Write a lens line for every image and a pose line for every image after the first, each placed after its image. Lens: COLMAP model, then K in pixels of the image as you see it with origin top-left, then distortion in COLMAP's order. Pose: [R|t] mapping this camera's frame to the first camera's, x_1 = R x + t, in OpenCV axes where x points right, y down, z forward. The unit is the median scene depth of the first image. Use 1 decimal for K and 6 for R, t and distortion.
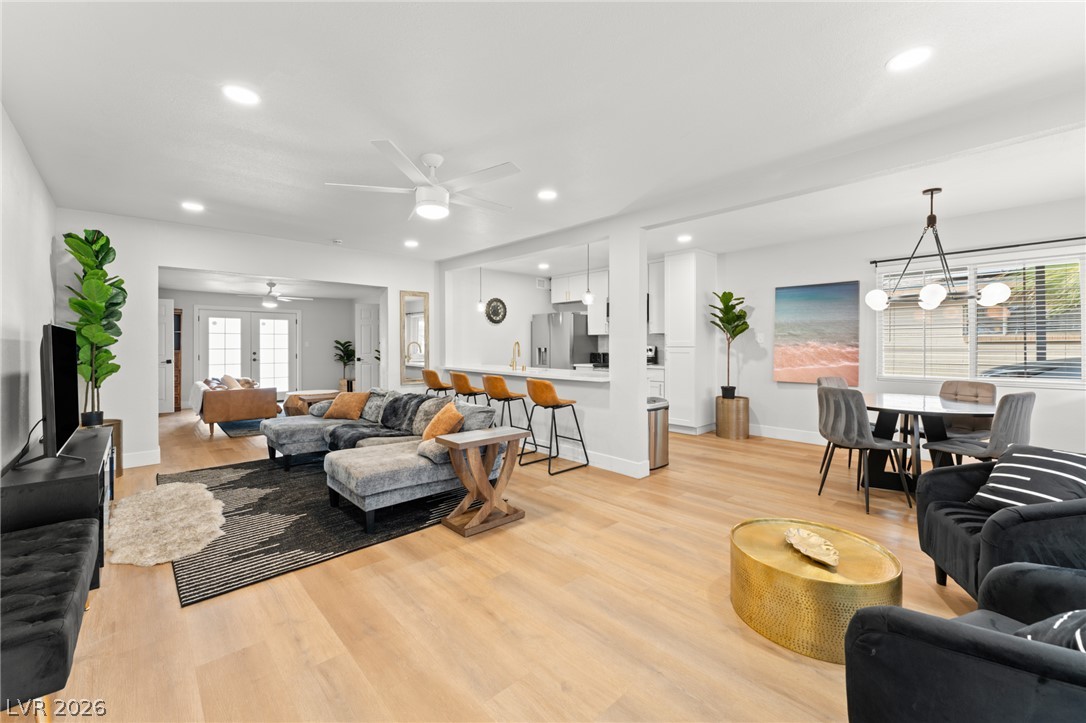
lens RADIAL K [[438.2, 0, 542.0], [0, 438.2, 346.7], [0, 0, 1]] dist [-0.000772, 0.000026]
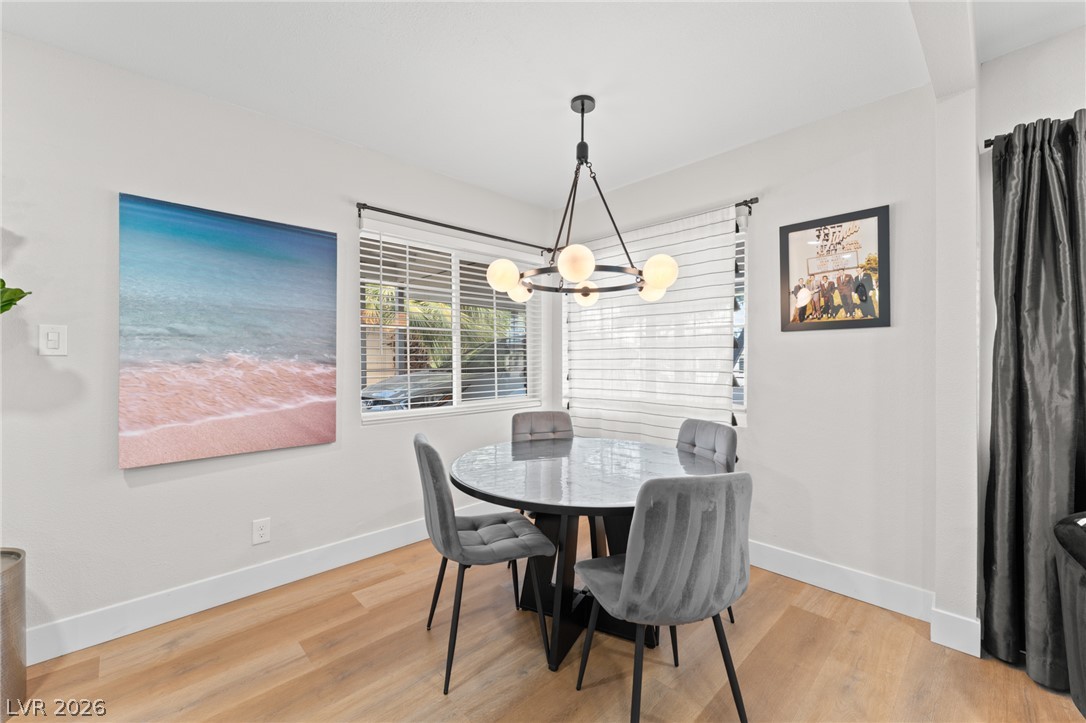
lens RADIAL K [[437.4, 0, 543.0], [0, 437.4, 361.5], [0, 0, 1]] dist [-0.000009, -0.000117]
pose [[-0.028013, -0.005235, 0.999594, 0.202322], [0.007316, 0.999958, 0.005442, -0.003792], [-0.999581, 0.007465, -0.027974, 0.746853]]
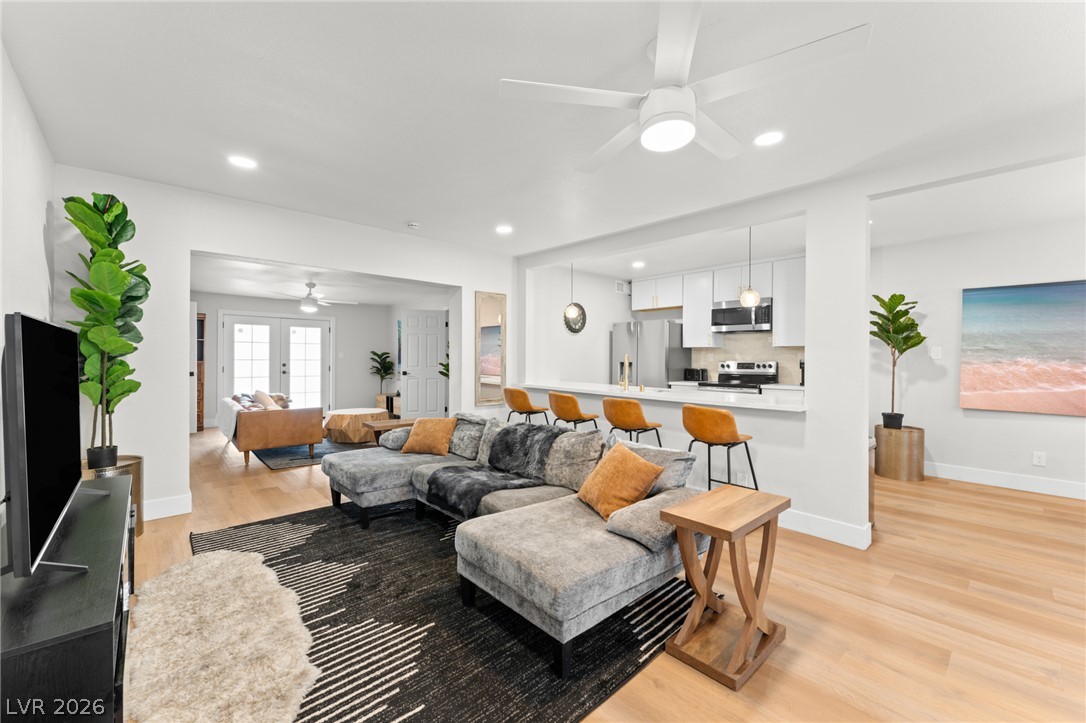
lens RADIAL K [[437.4, 0, 543.0], [0, 437.4, 361.5], [0, 0, 1]] dist [-0.000009, -0.000117]
pose [[0.999894, 0.009239, -0.011211, -0.230320], [-0.009187, 0.999947, 0.004642, -0.001490], [0.011253, -0.004539, 0.999926, 0.225542]]
